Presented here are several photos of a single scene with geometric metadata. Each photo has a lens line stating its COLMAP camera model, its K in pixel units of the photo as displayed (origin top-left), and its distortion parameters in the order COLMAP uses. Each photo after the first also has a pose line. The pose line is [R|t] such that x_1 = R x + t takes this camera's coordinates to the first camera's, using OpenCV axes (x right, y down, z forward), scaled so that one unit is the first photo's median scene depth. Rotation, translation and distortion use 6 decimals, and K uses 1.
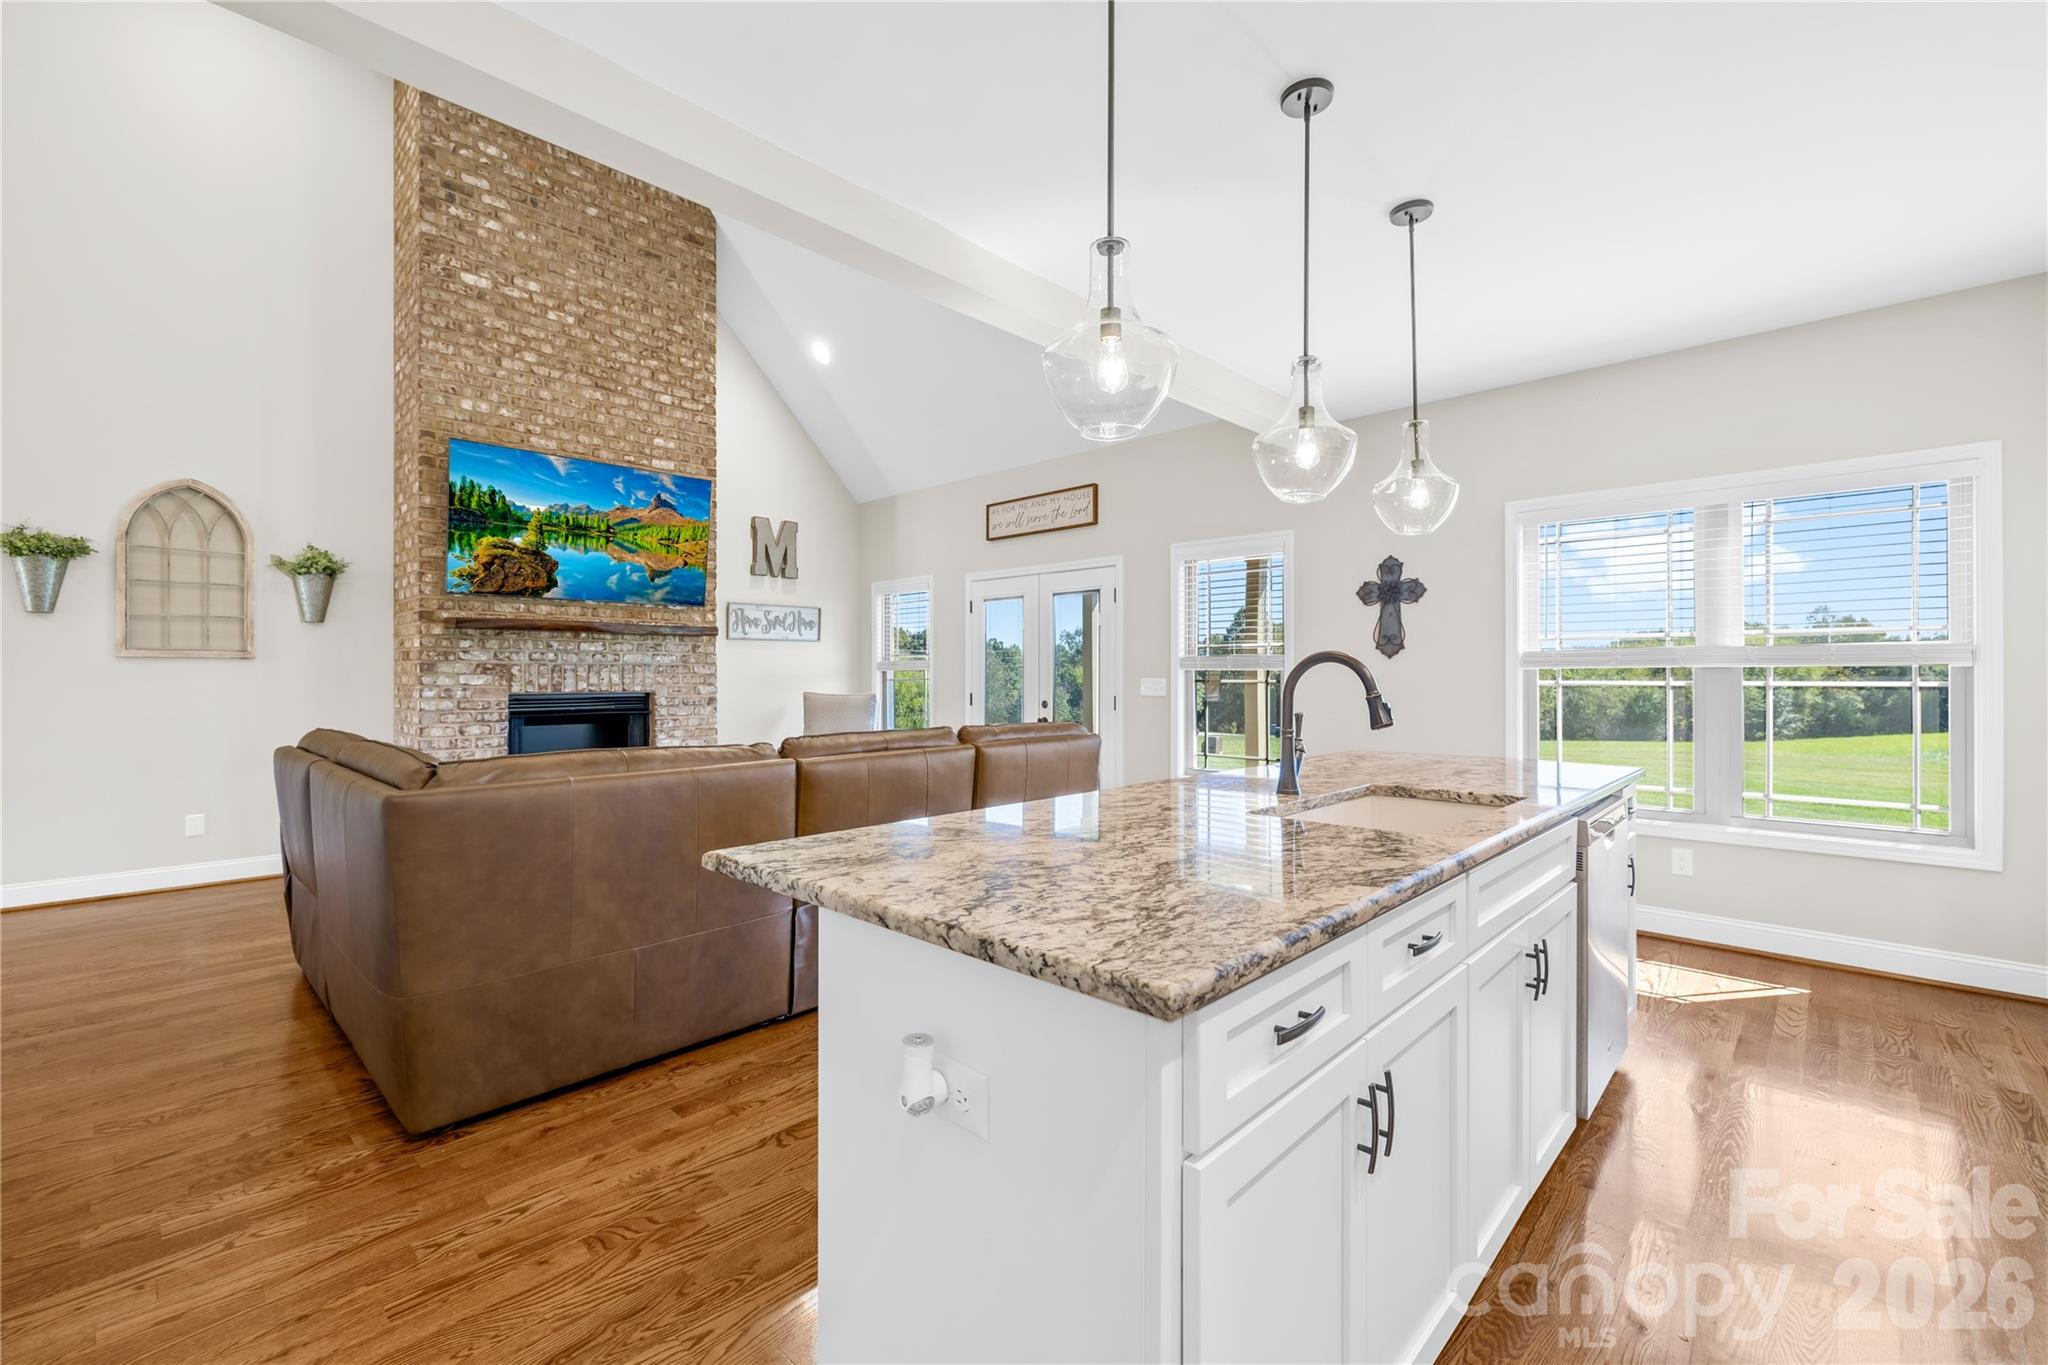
lens RADIAL K [[868.6, 0, 1014.0], [0, 868.6, 676.8], [0, 0, 1]] dist [-0.002084, 0.001406]
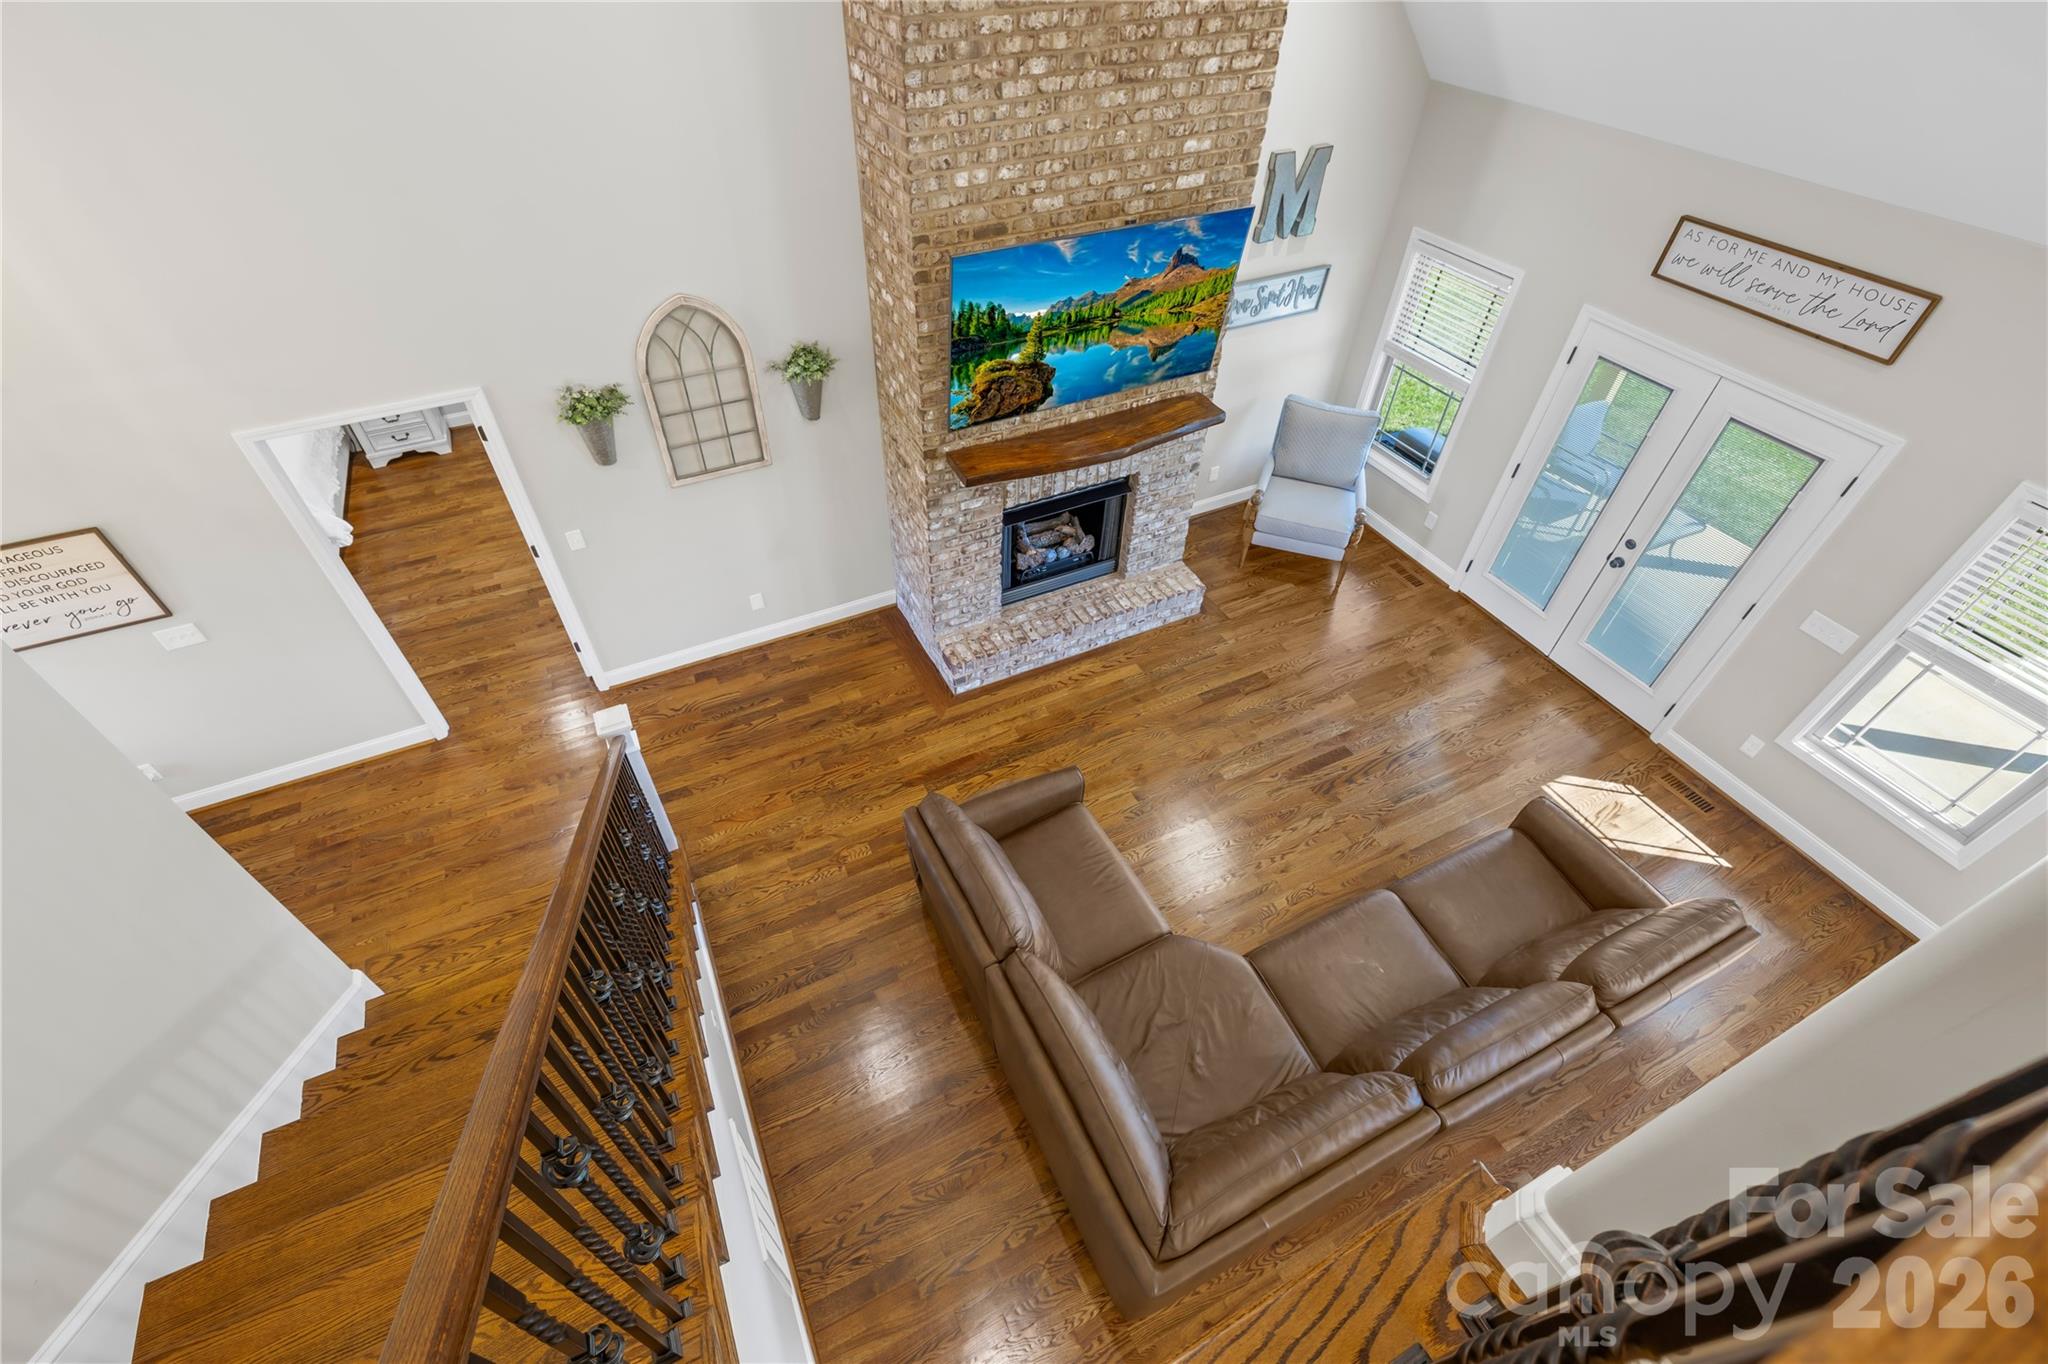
lens RADIAL K [[868.6, 0, 981.8], [0, 868.6, 662.6], [0, 0, 1]] dist [-0.002084, 0.001406]
pose [[0.933141, 0.248562, -0.259741, -0.330635], [0.003562, 0.716056, 0.698034, -0.521429], [0.359493, -0.652289, 0.667295, 0.274111]]
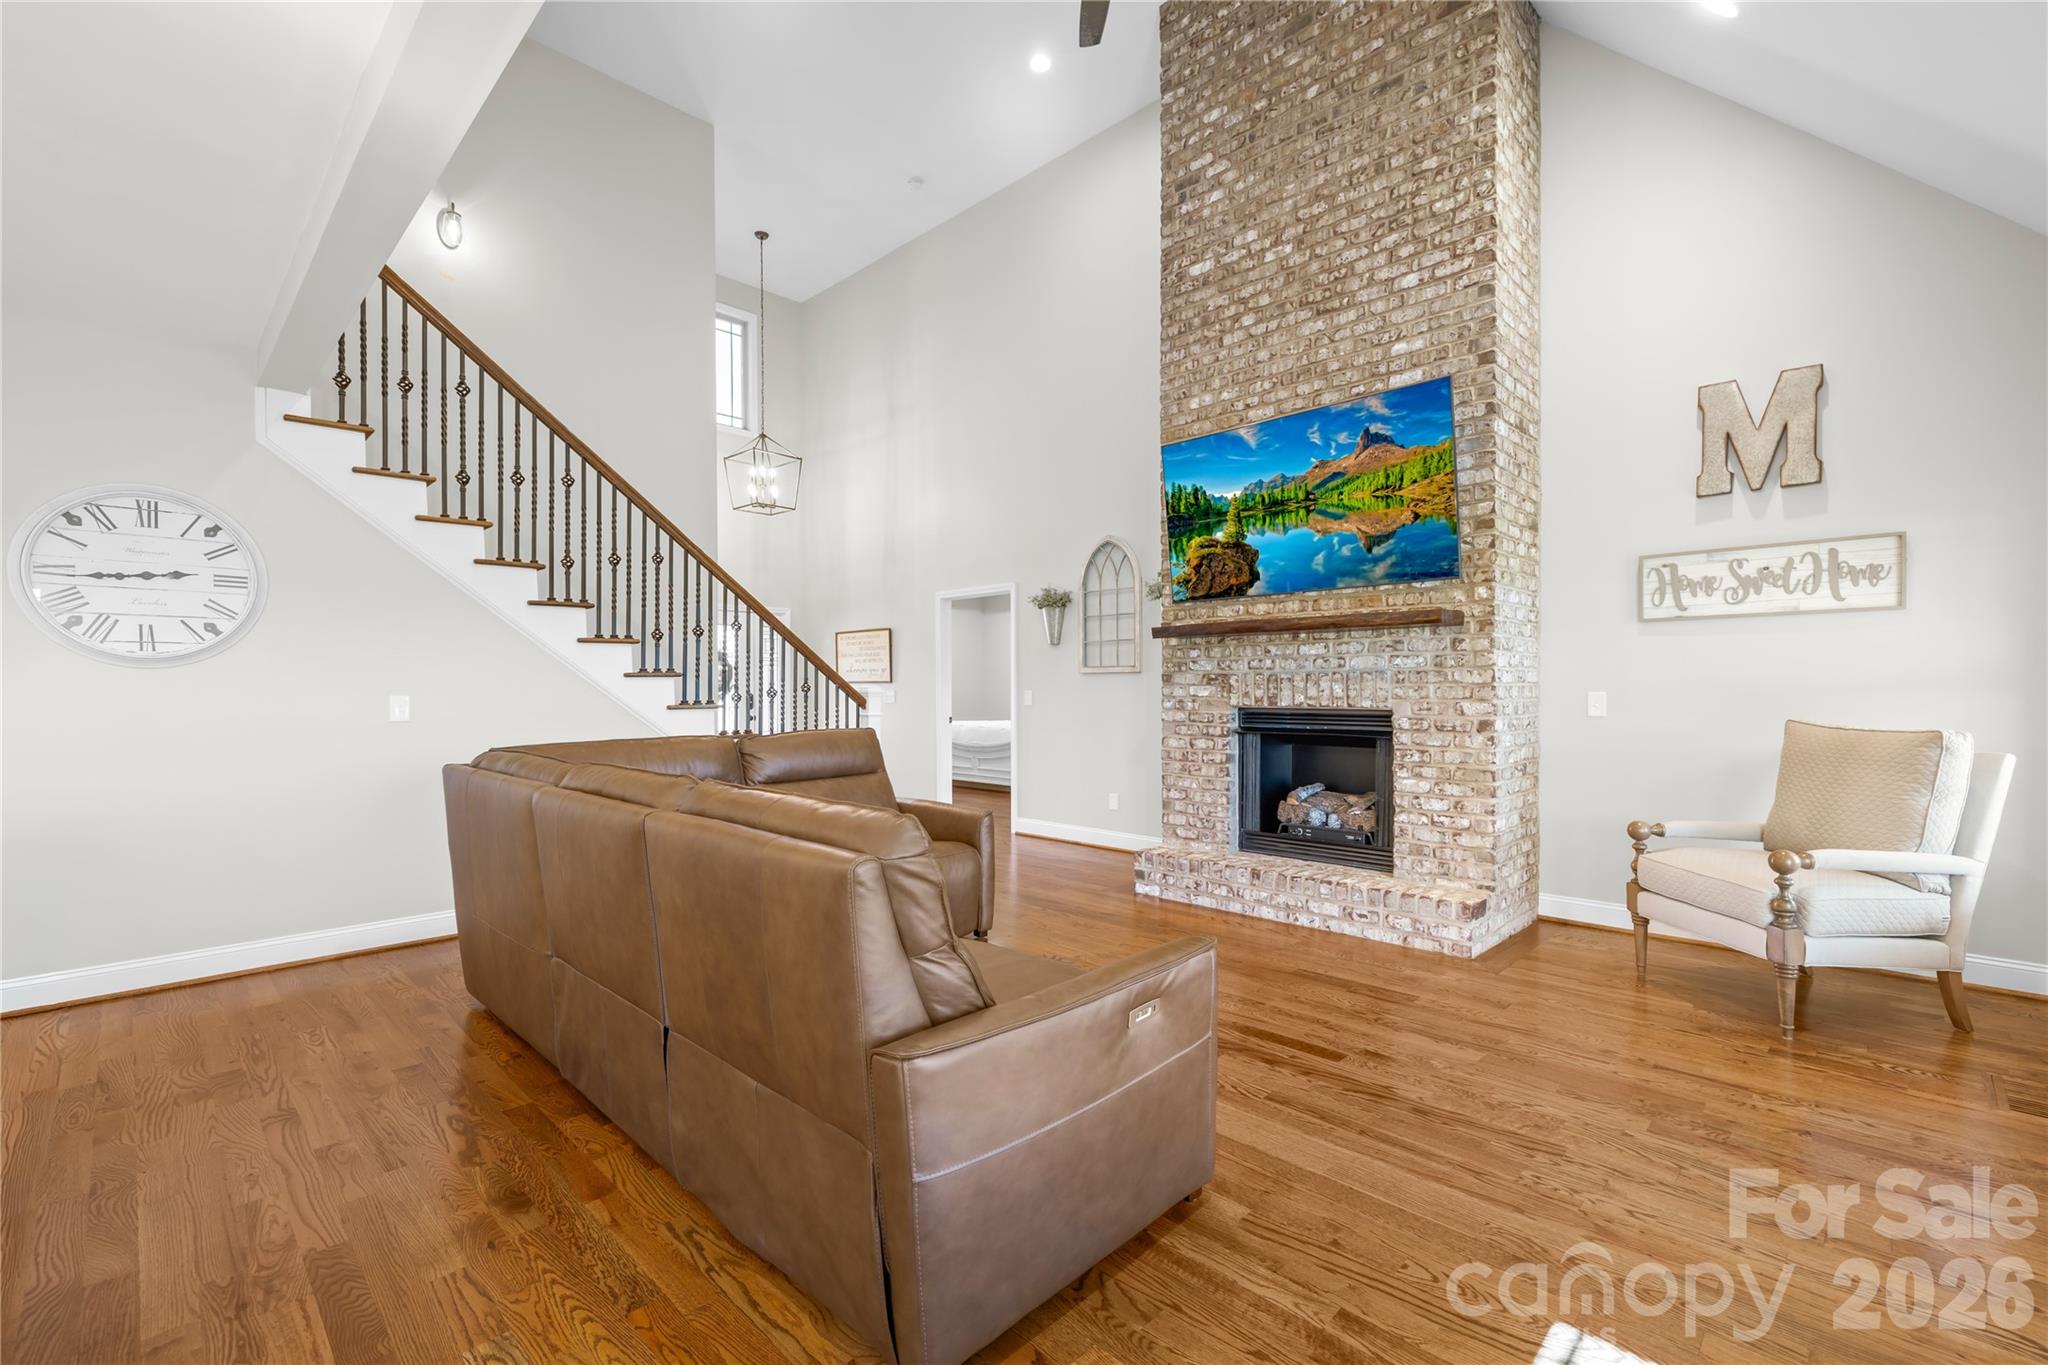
lens RADIAL K [[868.6, 0, 1036.4], [0, 868.6, 704.5], [0, 0, 1]] dist [-0.002084, 0.001406]
pose [[0.000329, 0.021491, -0.999769, 0.333874], [0.002424, 0.999766, 0.021492, -0.002302], [0.999997, -0.002431, 0.000277, 0.817341]]
